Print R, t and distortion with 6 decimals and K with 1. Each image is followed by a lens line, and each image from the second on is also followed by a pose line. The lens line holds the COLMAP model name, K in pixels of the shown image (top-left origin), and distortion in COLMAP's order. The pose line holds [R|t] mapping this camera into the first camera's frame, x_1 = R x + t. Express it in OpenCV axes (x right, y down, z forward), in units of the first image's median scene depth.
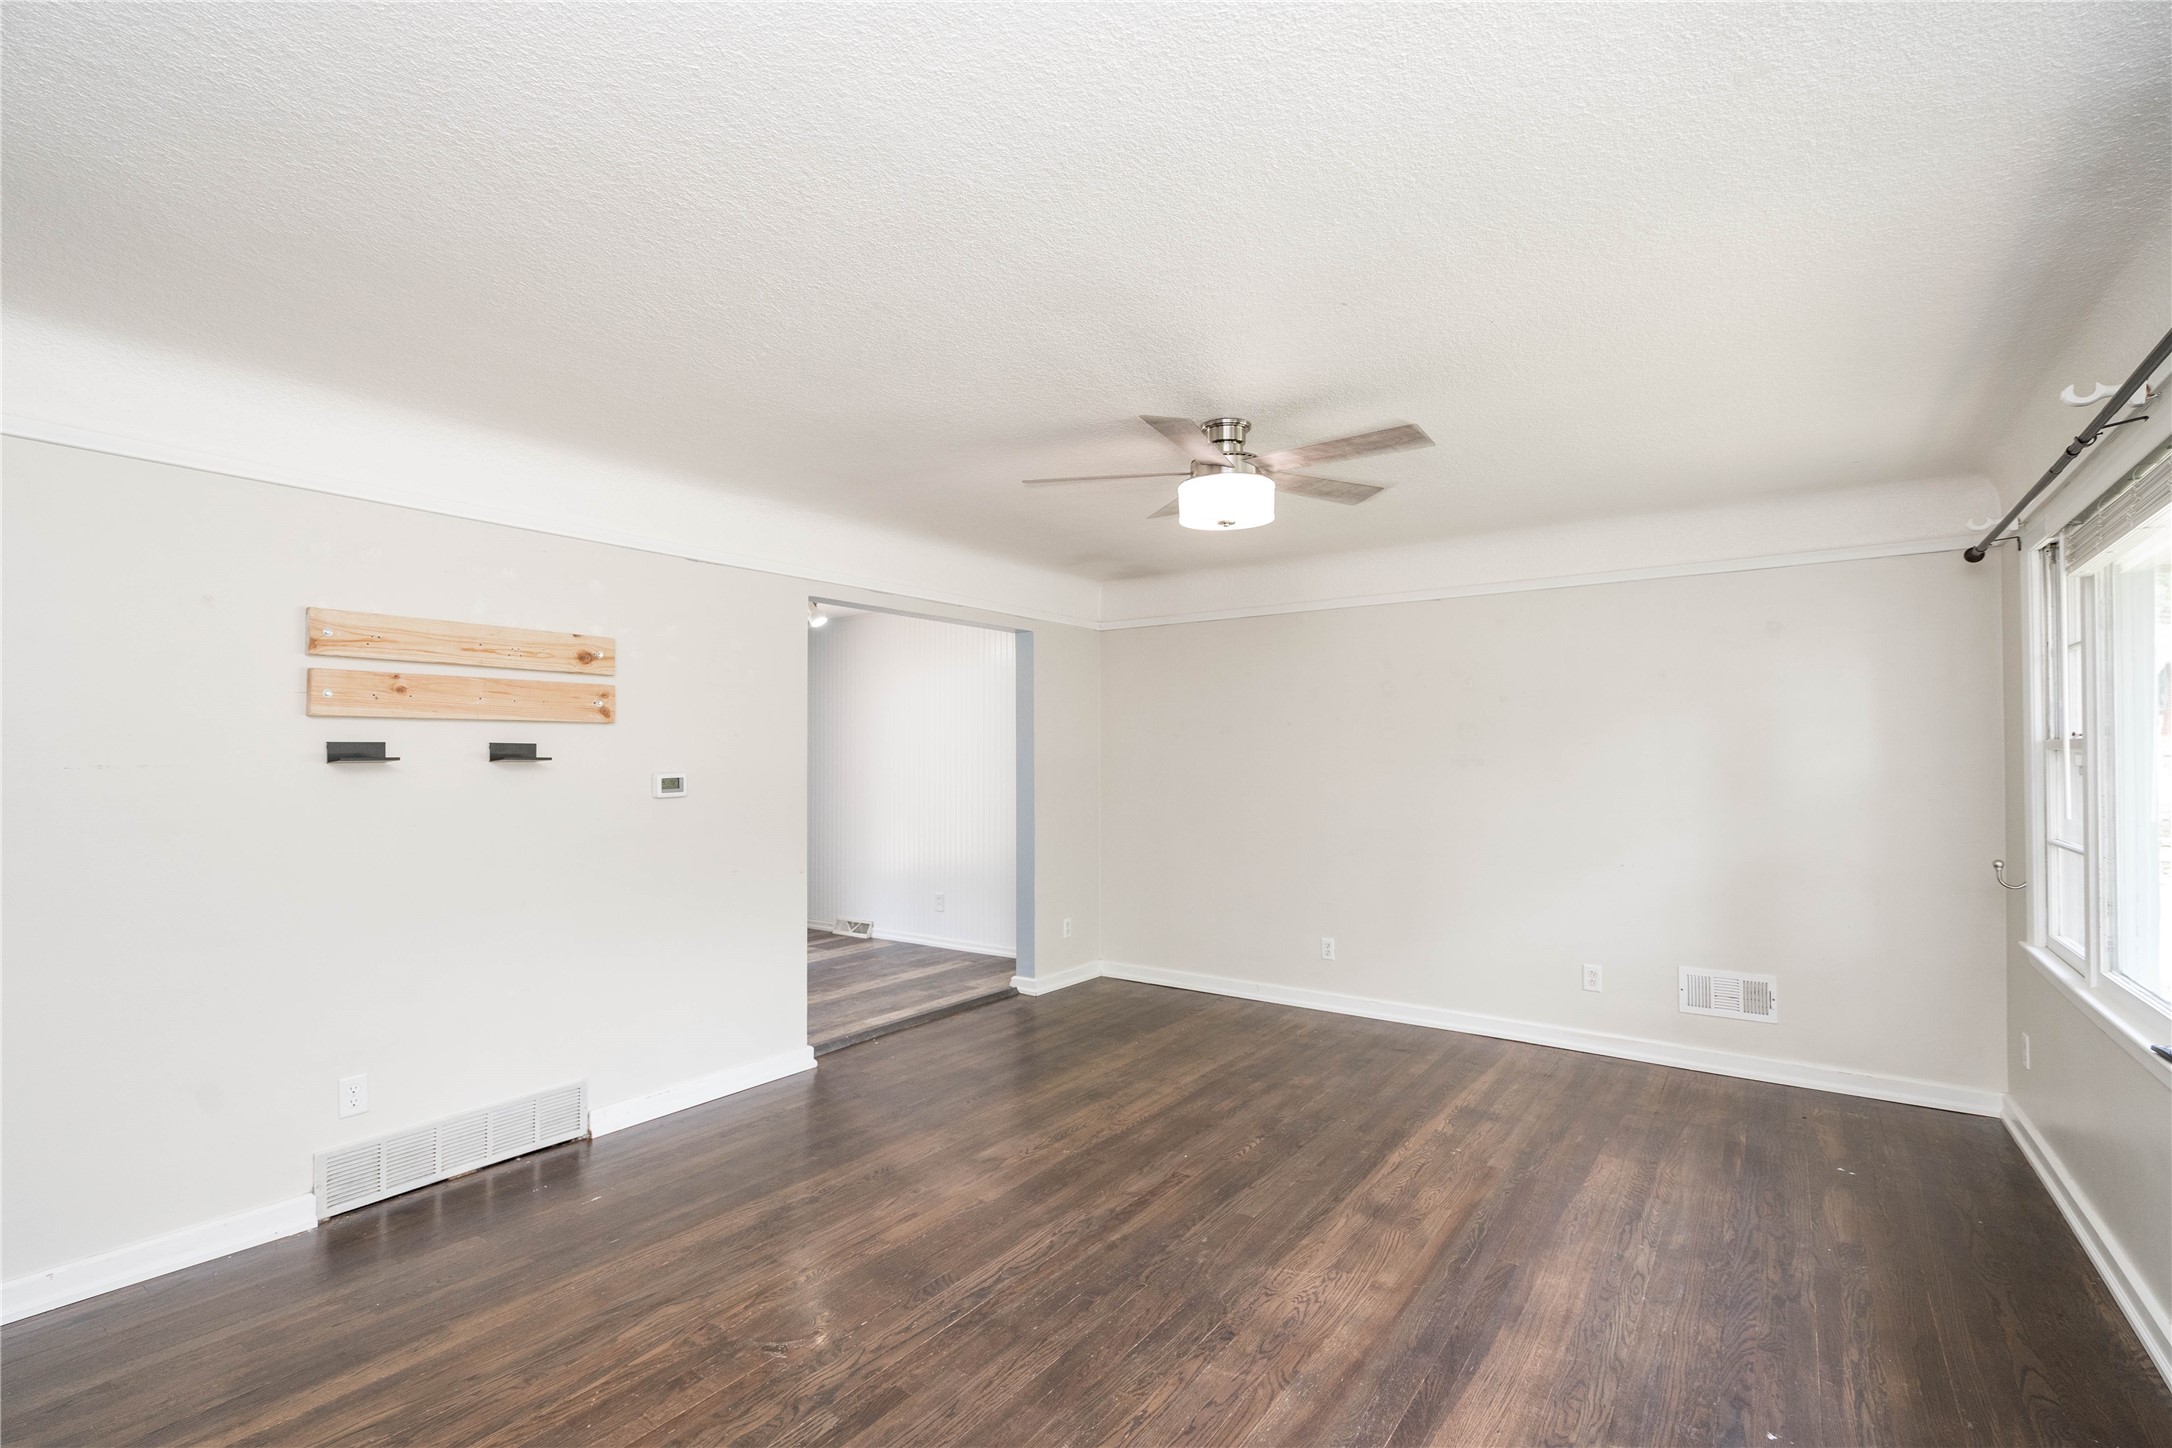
lens RADIAL K [[989.6, 0, 1099.4], [0, 989.6, 747.4], [0, 0, 1]] dist [-0.007810, 0.002200]
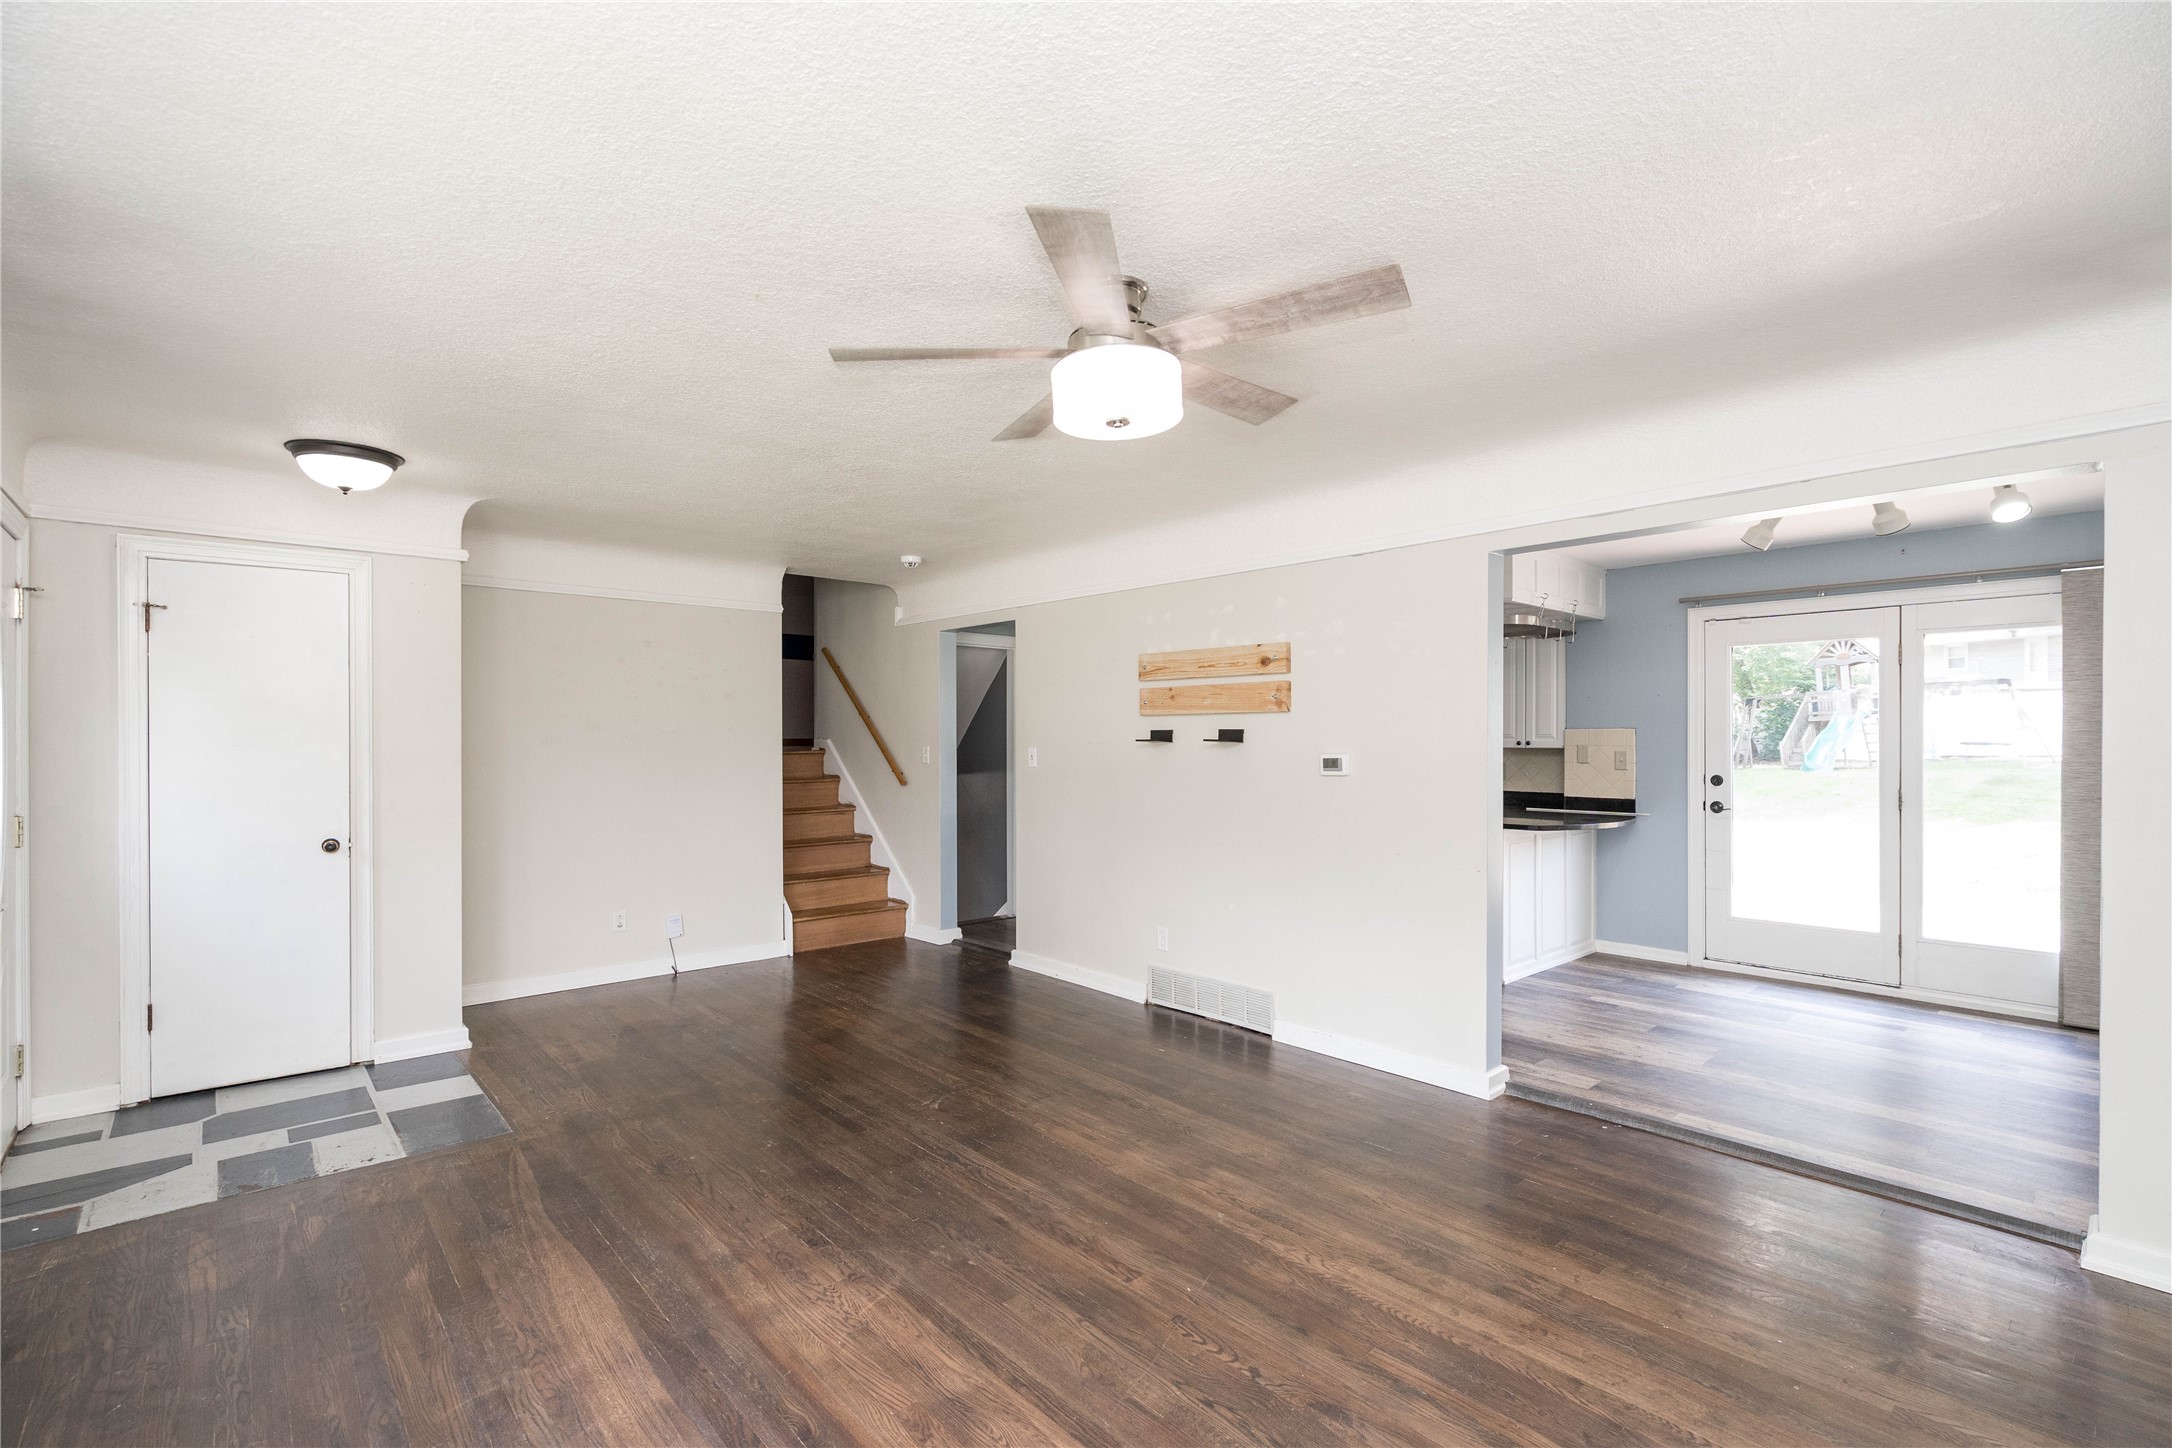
lens RADIAL K [[989.6, 0, 1046.0], [0, 989.6, 733.5], [0, 0, 1]] dist [-0.007810, 0.002200]
pose [[-0.258993, 0.001102, -0.965879, 0.826629], [0.014459, 0.999892, -0.002736, 0.001989], [0.965771, -0.014674, -0.258981, 1.101359]]
